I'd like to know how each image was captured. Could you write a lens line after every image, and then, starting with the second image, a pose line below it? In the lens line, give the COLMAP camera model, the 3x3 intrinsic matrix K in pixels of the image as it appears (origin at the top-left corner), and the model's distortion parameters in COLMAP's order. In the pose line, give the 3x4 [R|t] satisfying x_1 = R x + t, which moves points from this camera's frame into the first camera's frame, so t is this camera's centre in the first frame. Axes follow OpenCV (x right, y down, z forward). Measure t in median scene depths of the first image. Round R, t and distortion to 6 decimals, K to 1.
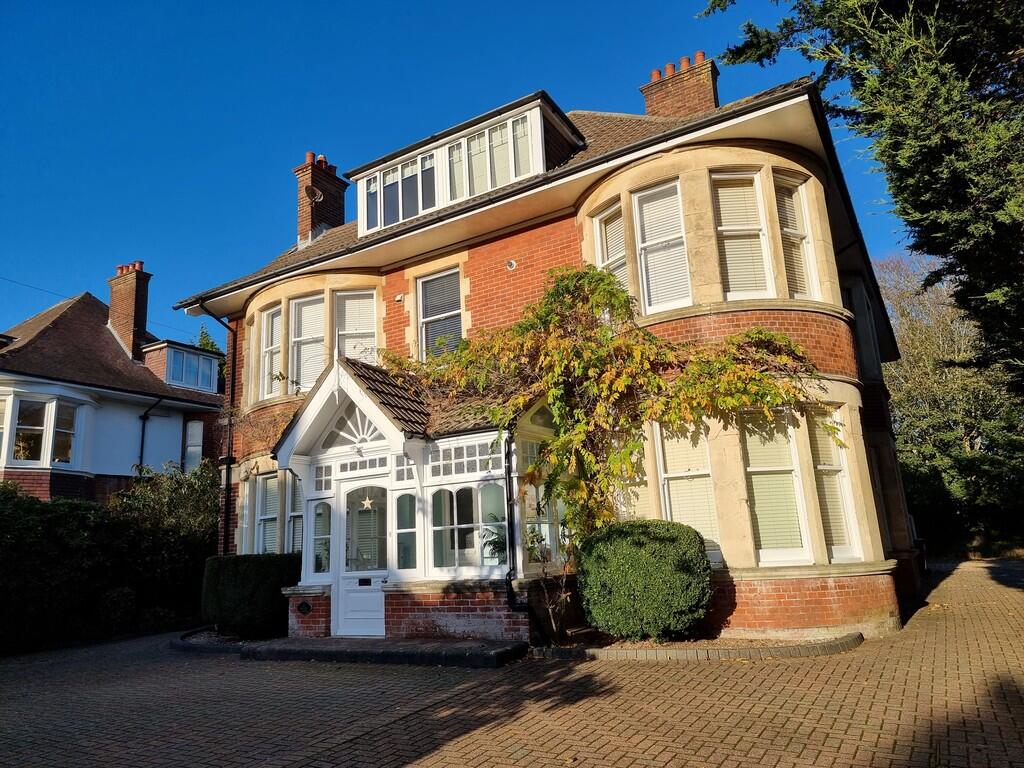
lens RADIAL K [[707.8, 0, 510.4], [0, 707.8, 383.2], [0, 0, 1]] dist [0.065098, -0.015332]
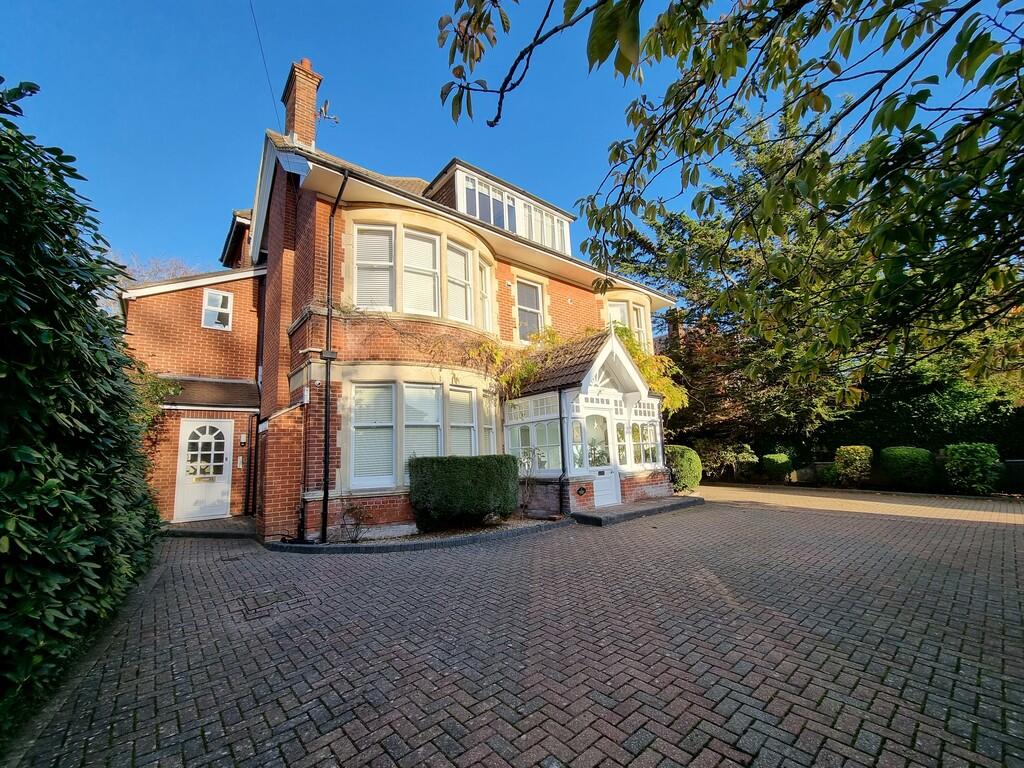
lens RADIAL K [[421.8, 0, 509.8], [0, 421.8, 388.8], [0, 0, 1]] dist [-0.007029, 0.001156]
pose [[0.324488, 0.189642, 0.926684, -0.937113], [-0.191905, 0.972520, -0.131824, 0.204683], [-0.926218, -0.135059, 0.351965, 0.698880]]
